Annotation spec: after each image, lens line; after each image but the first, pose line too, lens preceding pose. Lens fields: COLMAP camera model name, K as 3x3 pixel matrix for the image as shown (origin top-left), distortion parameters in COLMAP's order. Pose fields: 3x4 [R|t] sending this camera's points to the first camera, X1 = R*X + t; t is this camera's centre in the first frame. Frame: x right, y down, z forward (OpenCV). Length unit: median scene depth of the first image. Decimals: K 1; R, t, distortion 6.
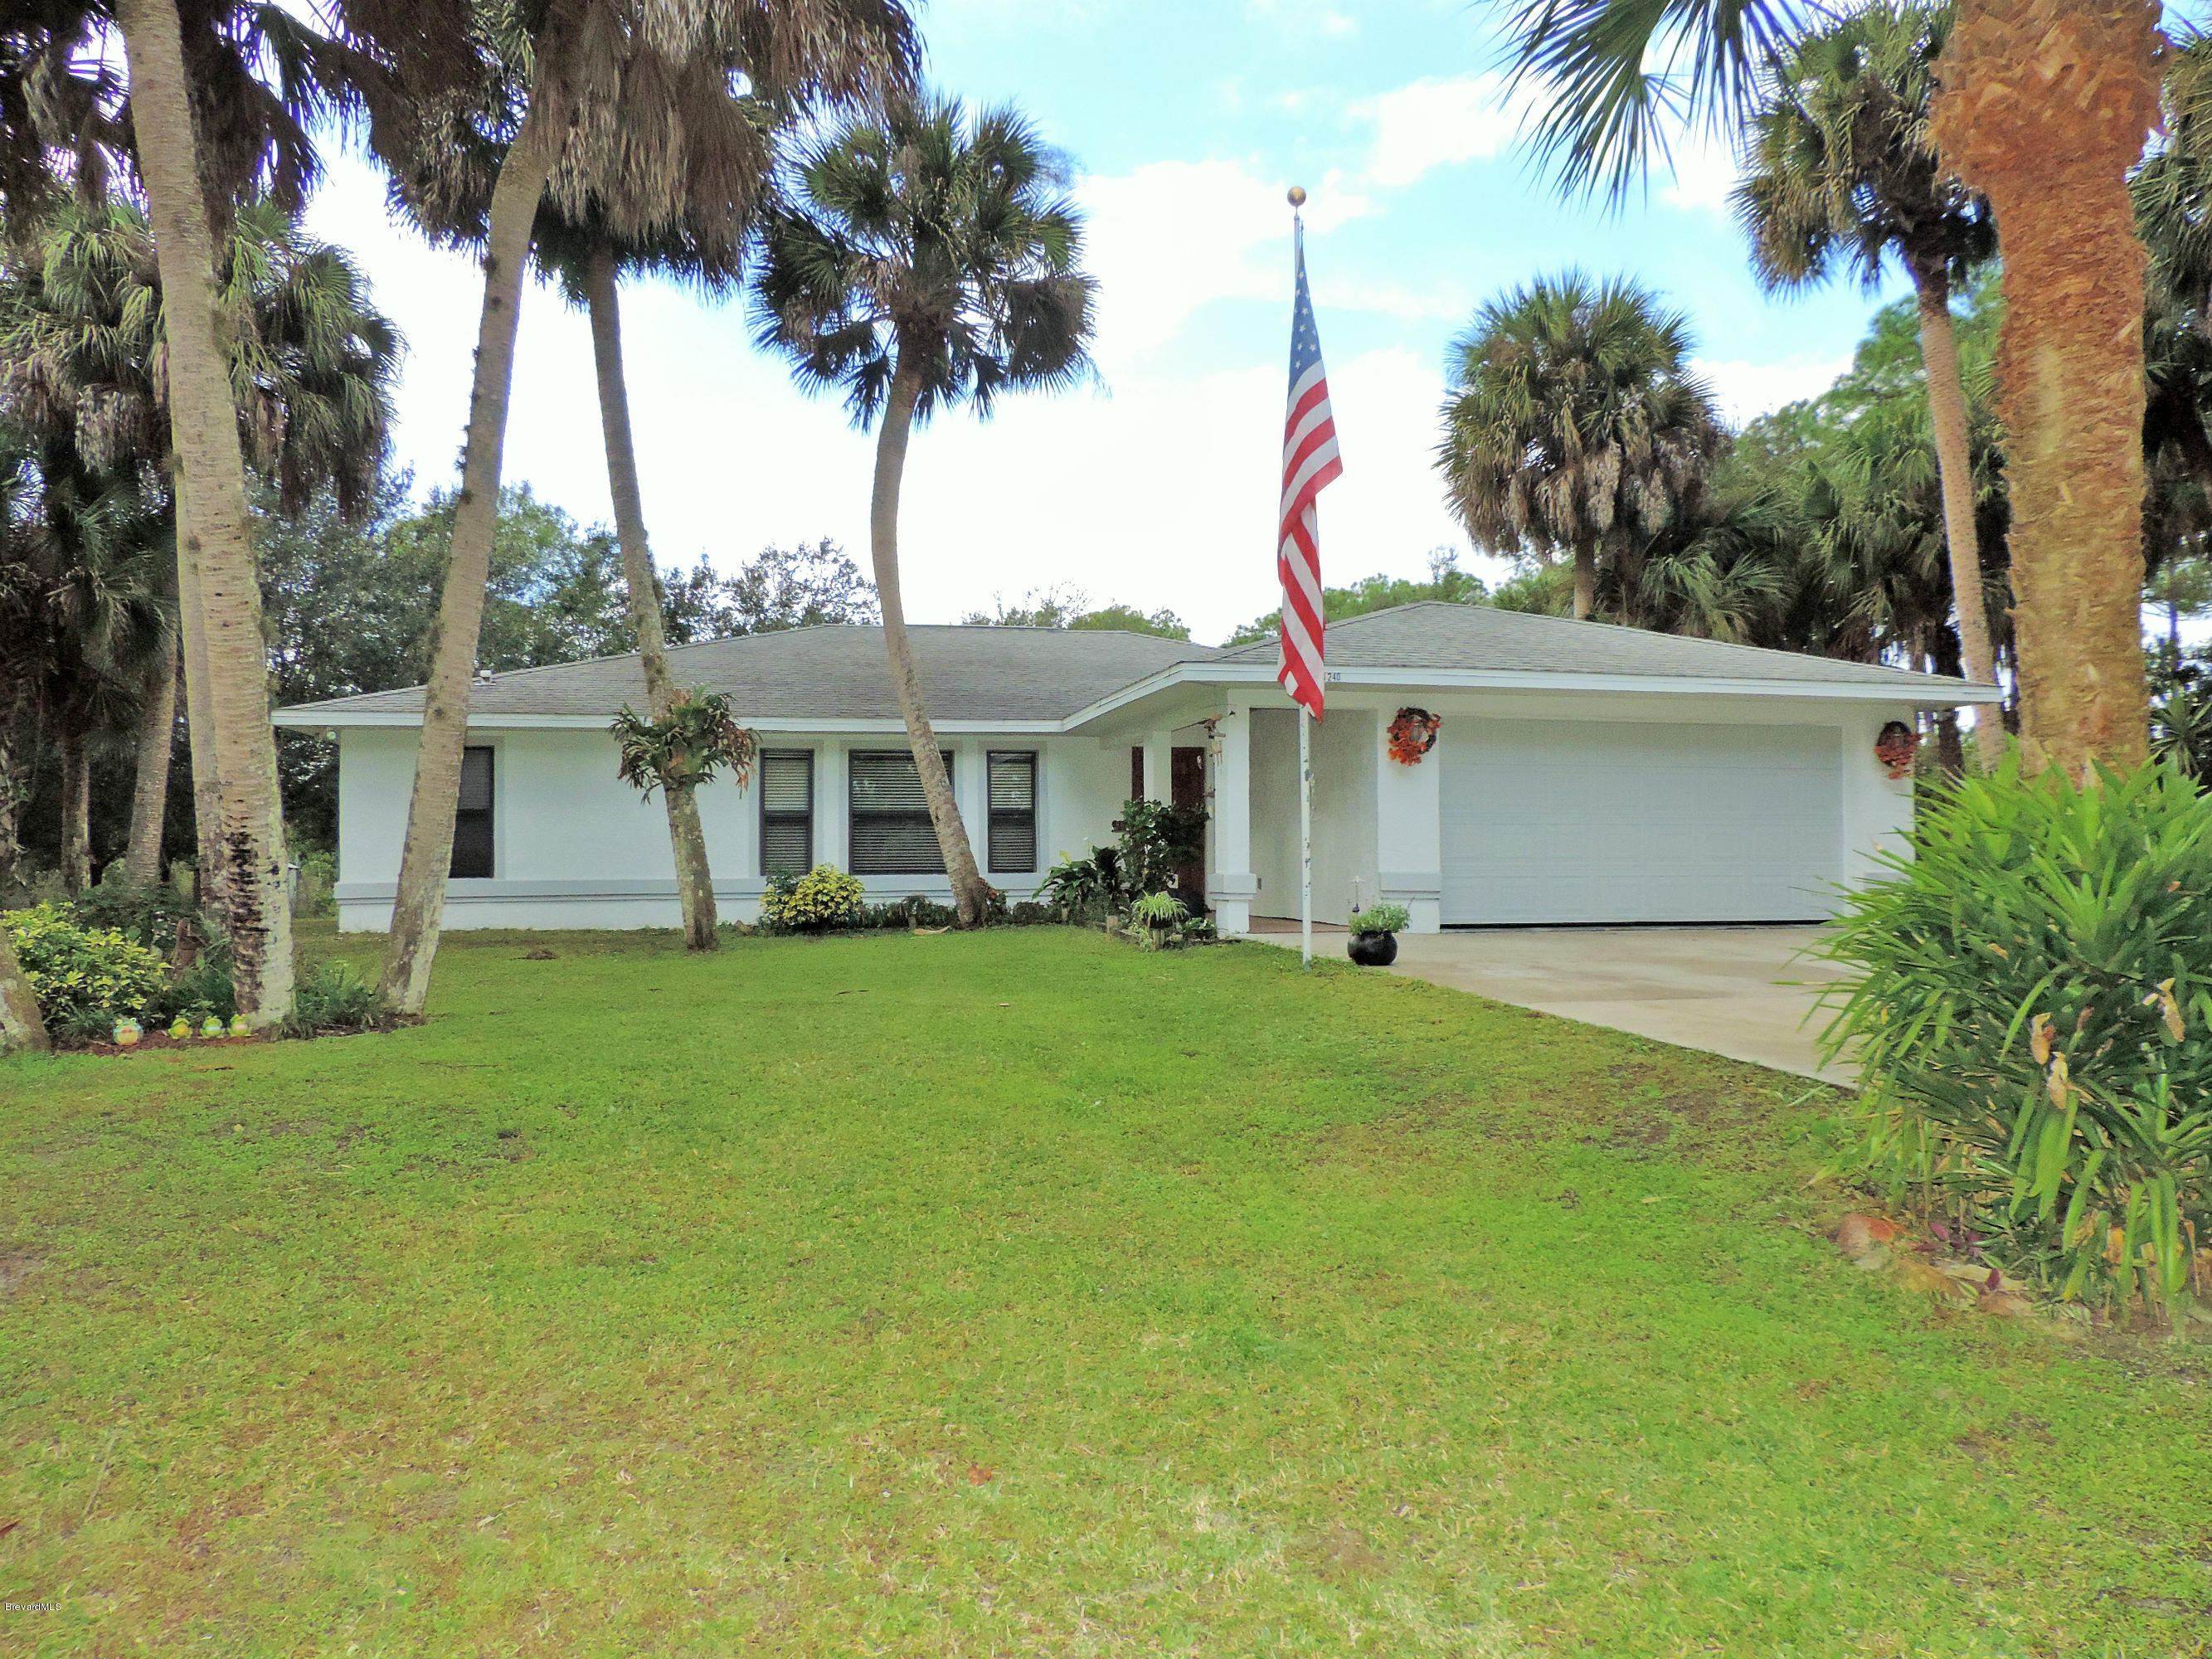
lens RADIAL K [[1579.3, 0, 1106.0], [0, 1579.3, 829.5], [0, 0, 1]] dist [-0.026782, 0.023720]
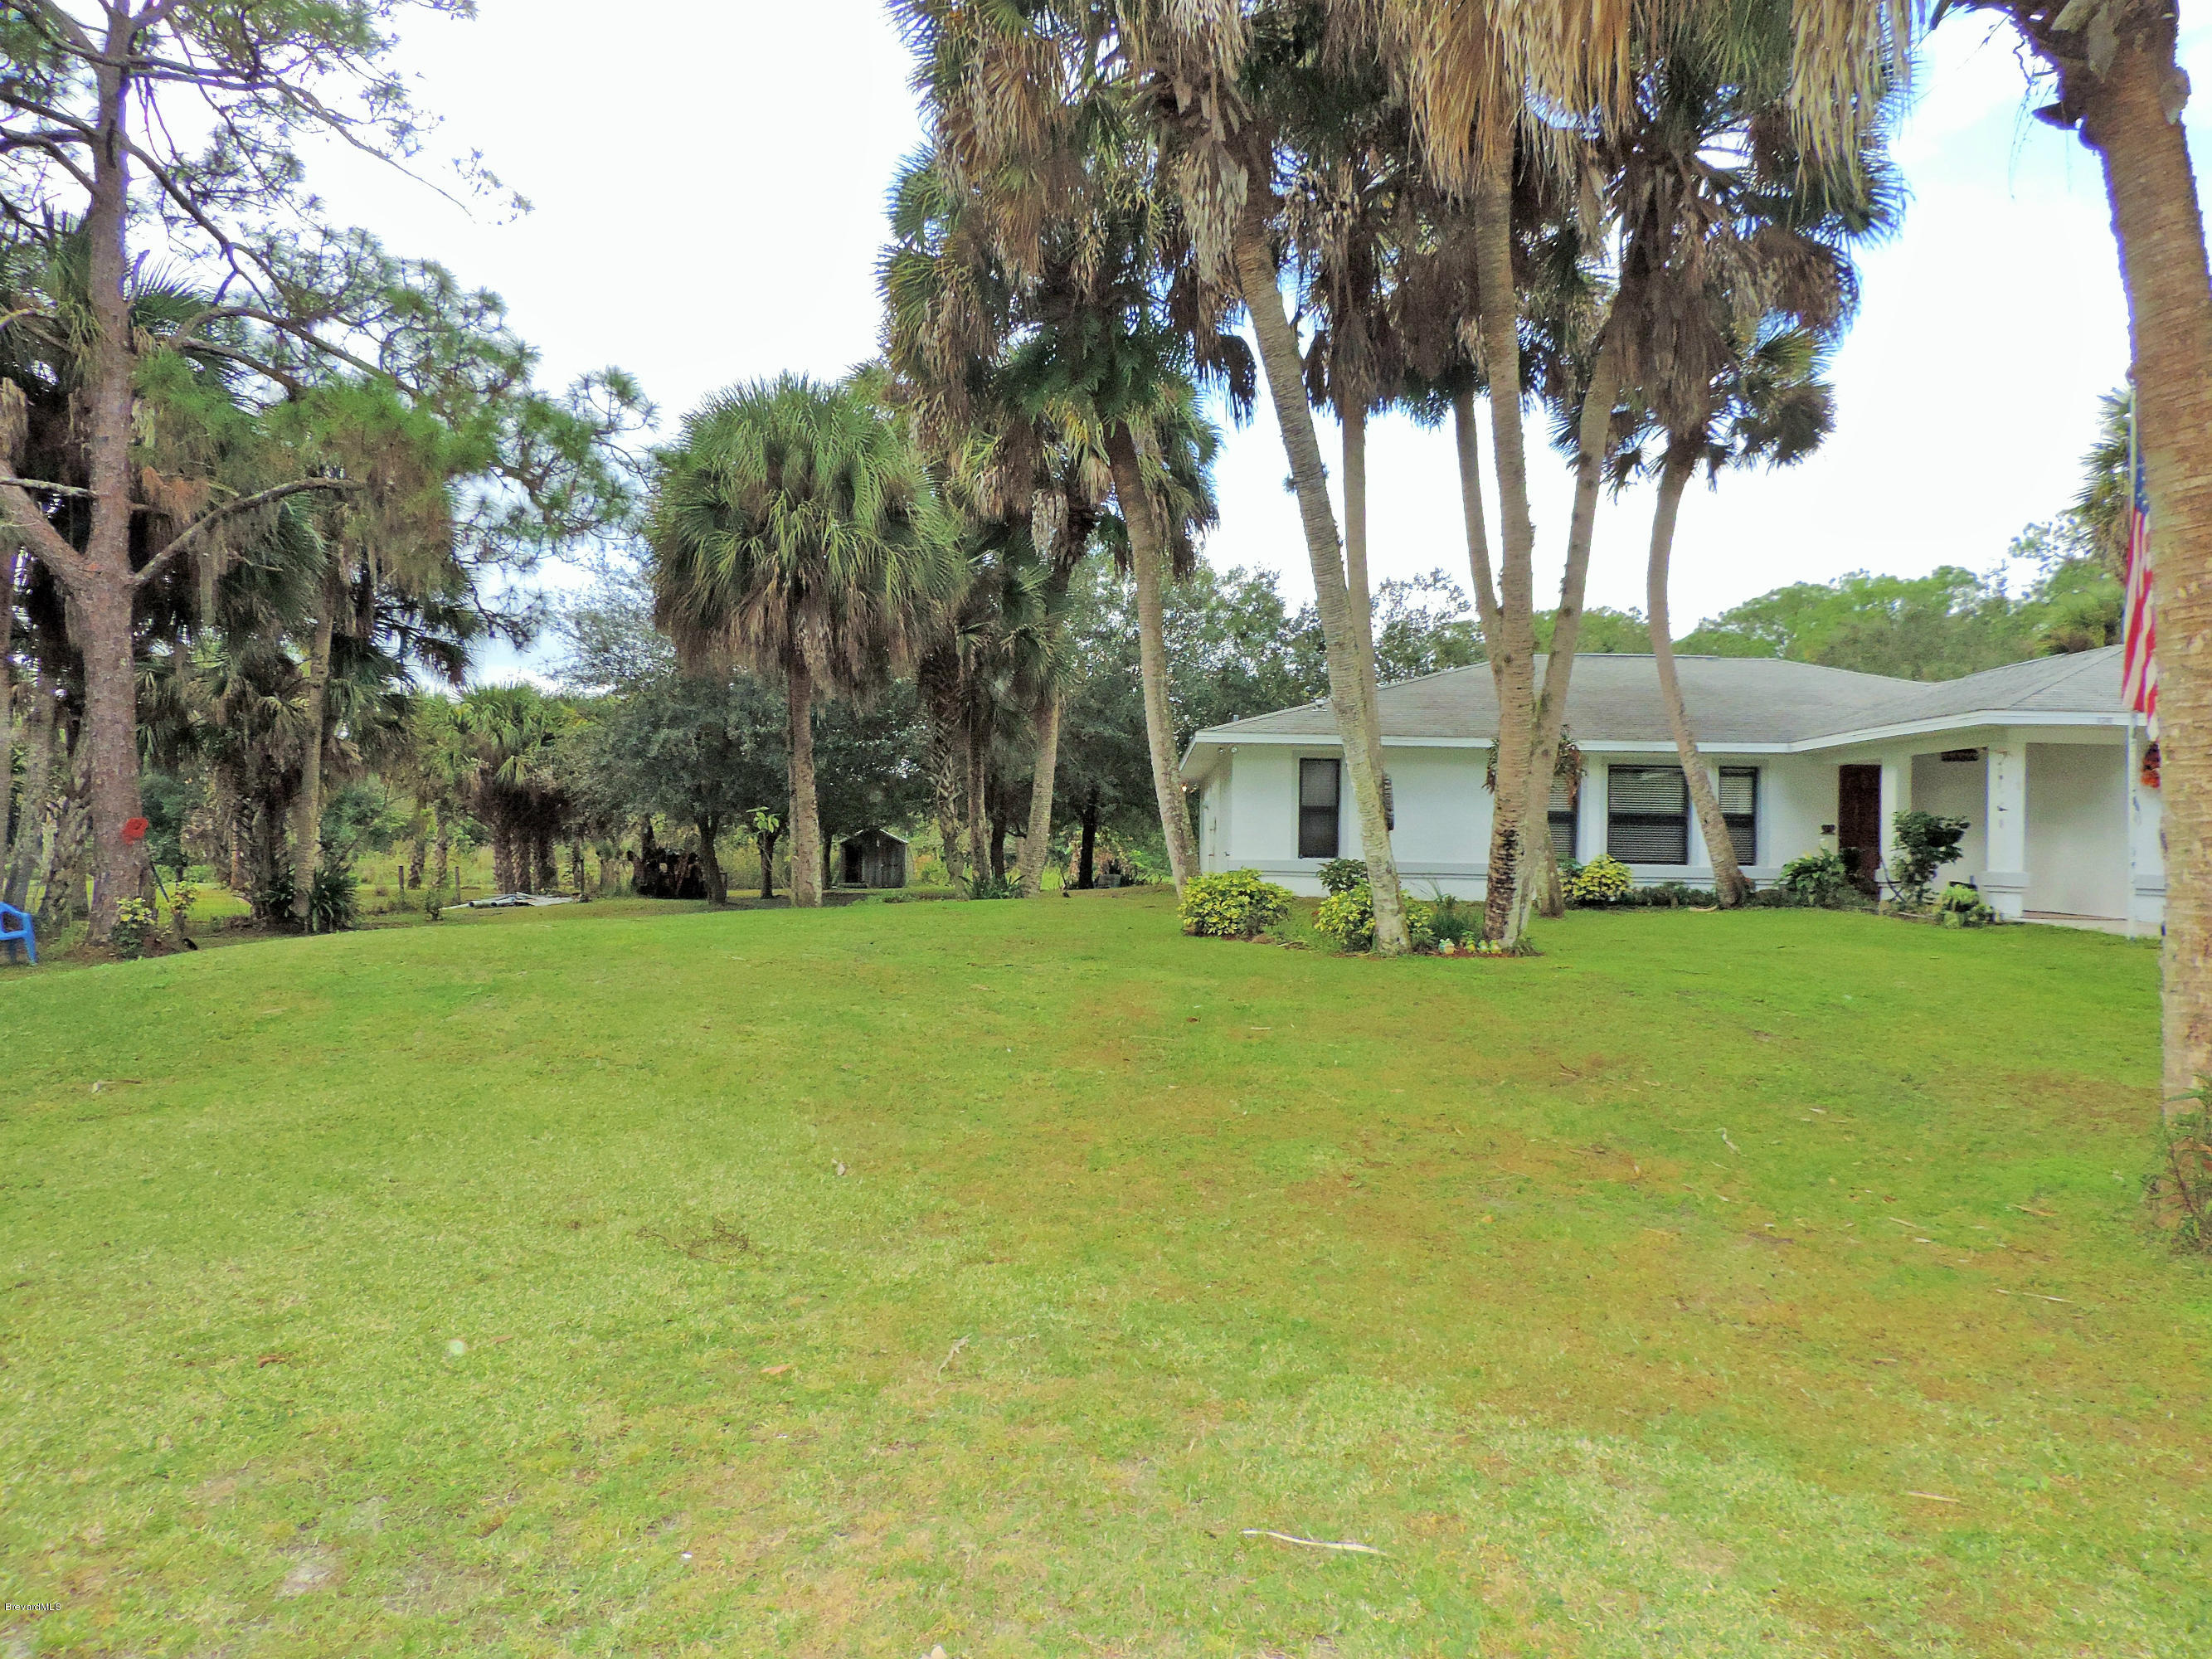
lens RADIAL K [[1579.3, 0, 1106.0], [0, 1579.3, 829.5], [0, 0, 1]] dist [-0.026782, 0.023720]
pose [[0.971051, 0.022363, -0.237821, -0.257511], [-0.020623, 0.999739, 0.009804, -0.002541], [0.237979, -0.004616, 0.971259, -0.325739]]
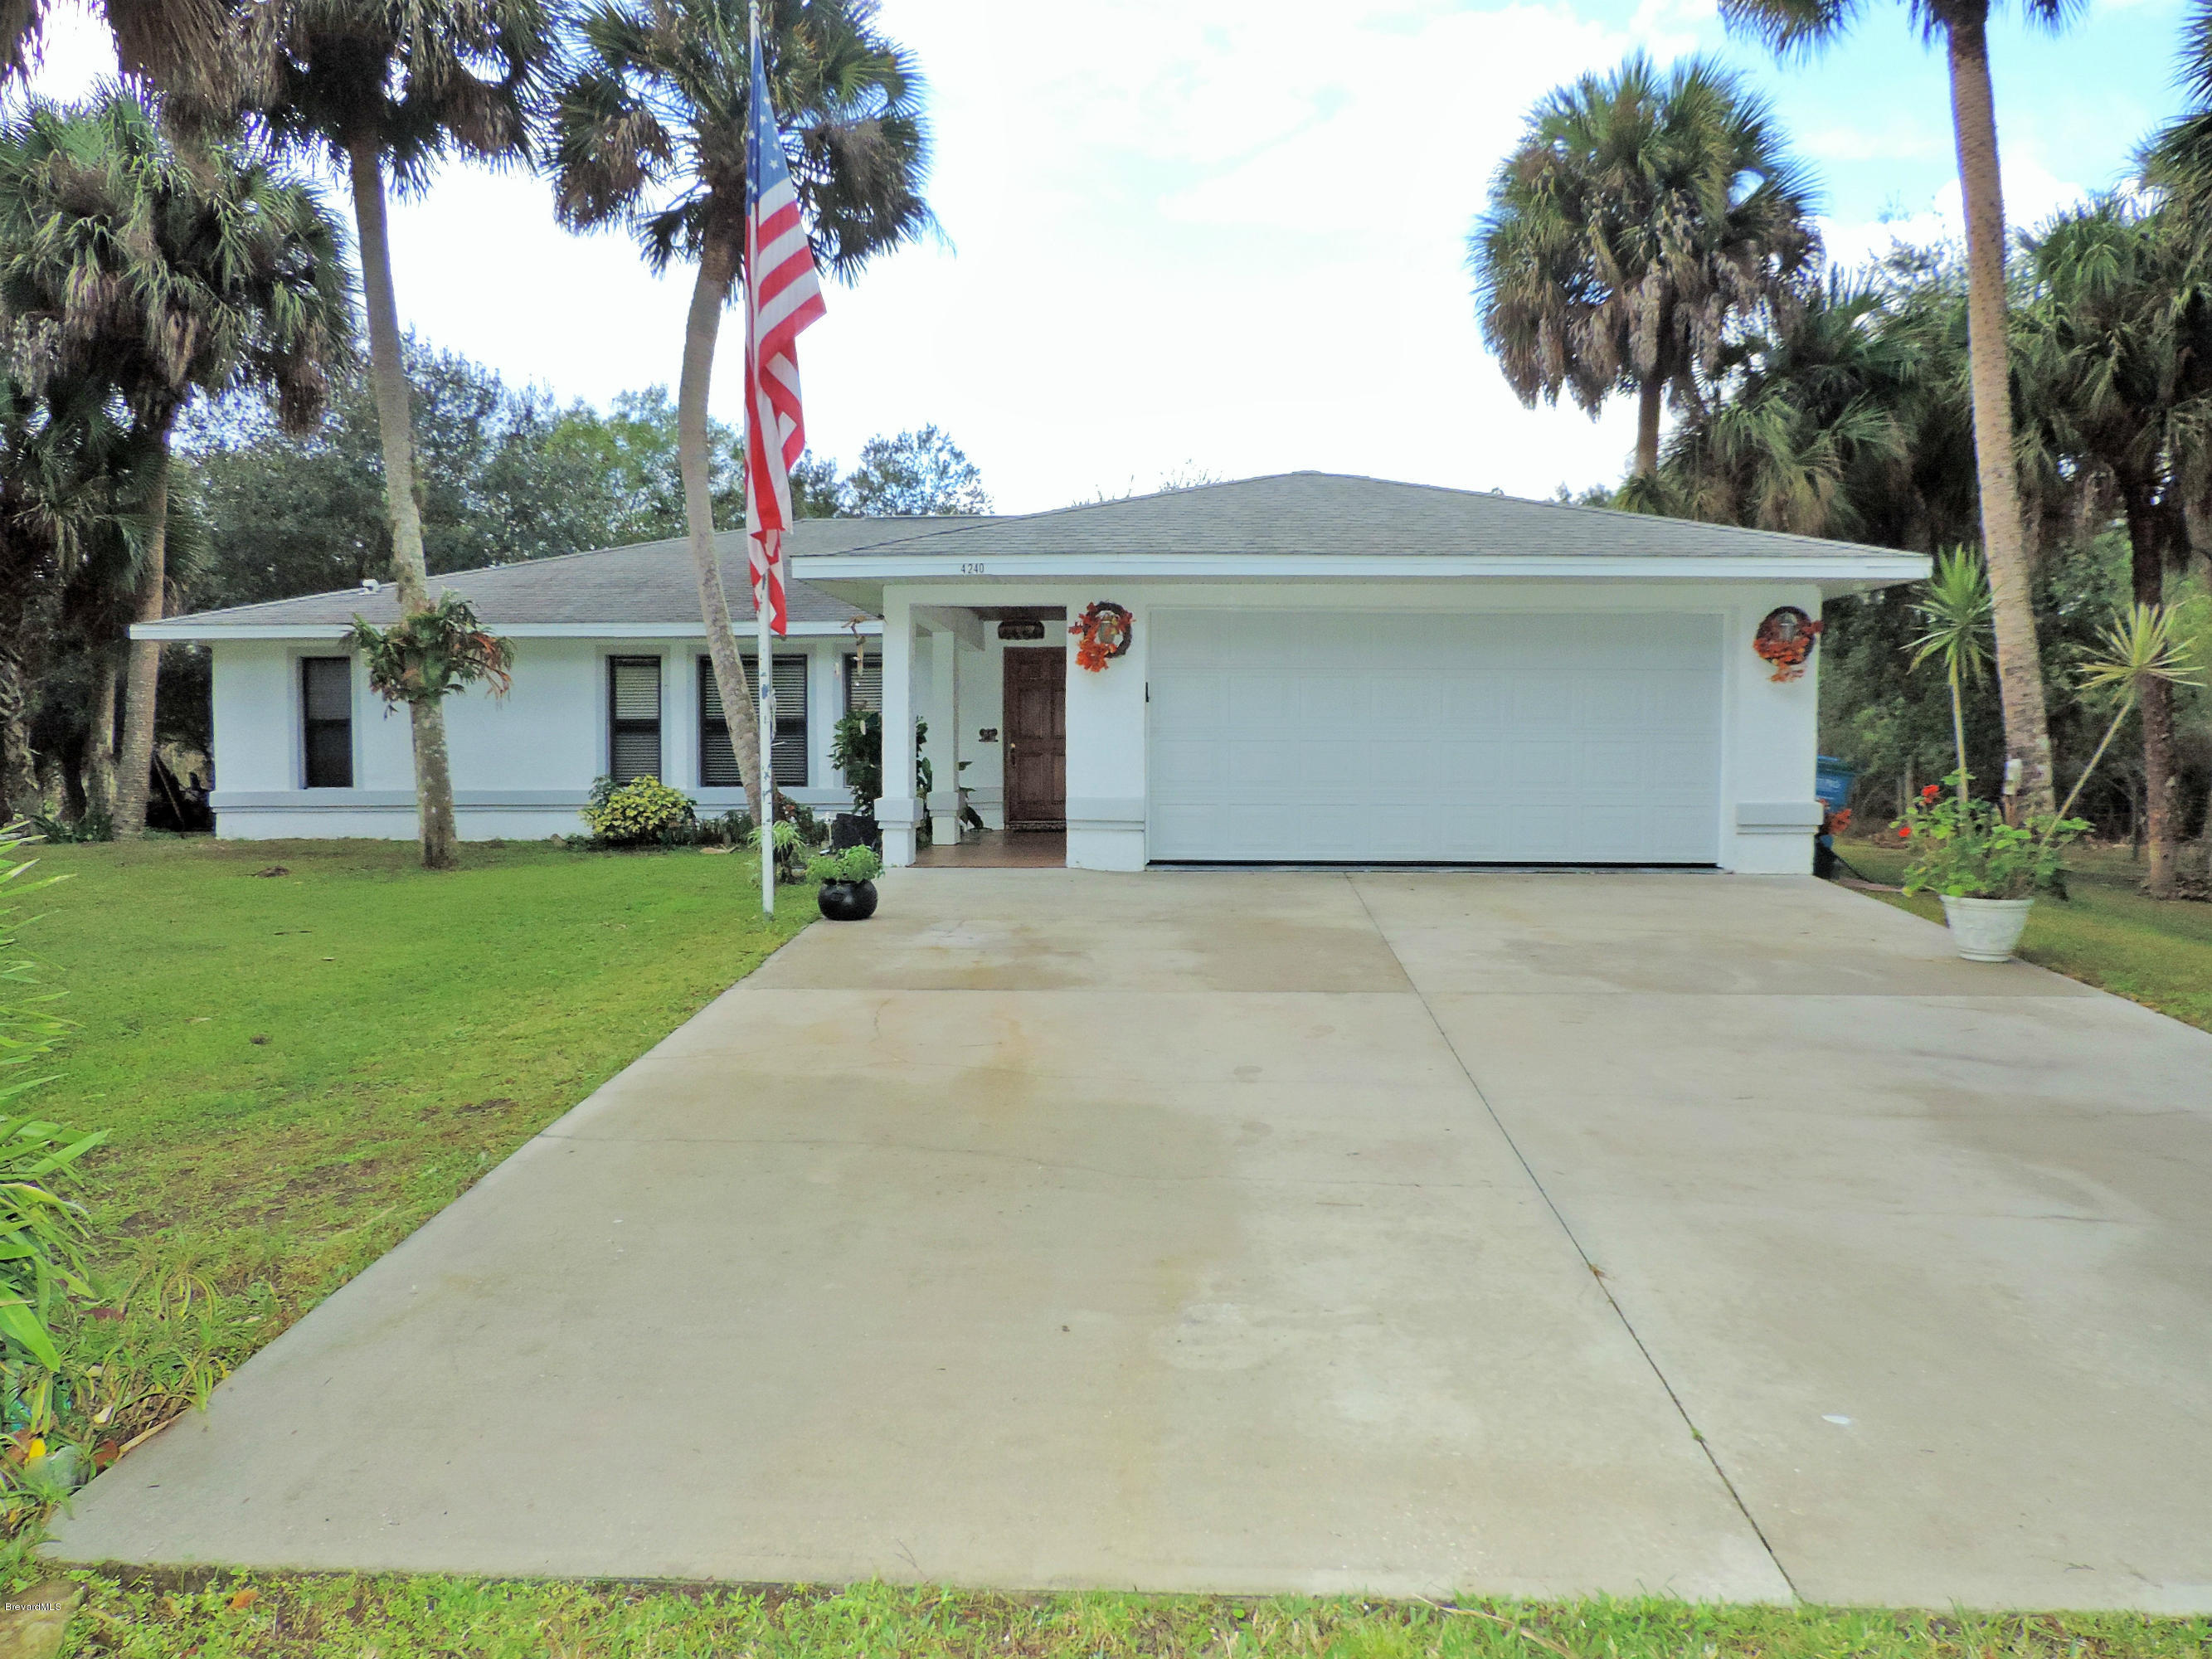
lens RADIAL K [[1579.3, 0, 1106.0], [0, 1579.3, 829.5], [0, 0, 1]] dist [-0.026782, 0.023720]
pose [[0.968321, 0.016476, -0.249165, 0.318442], [0.001279, 0.997481, 0.070929, -0.012826], [0.249706, -0.069001, 0.965860, 0.144852]]
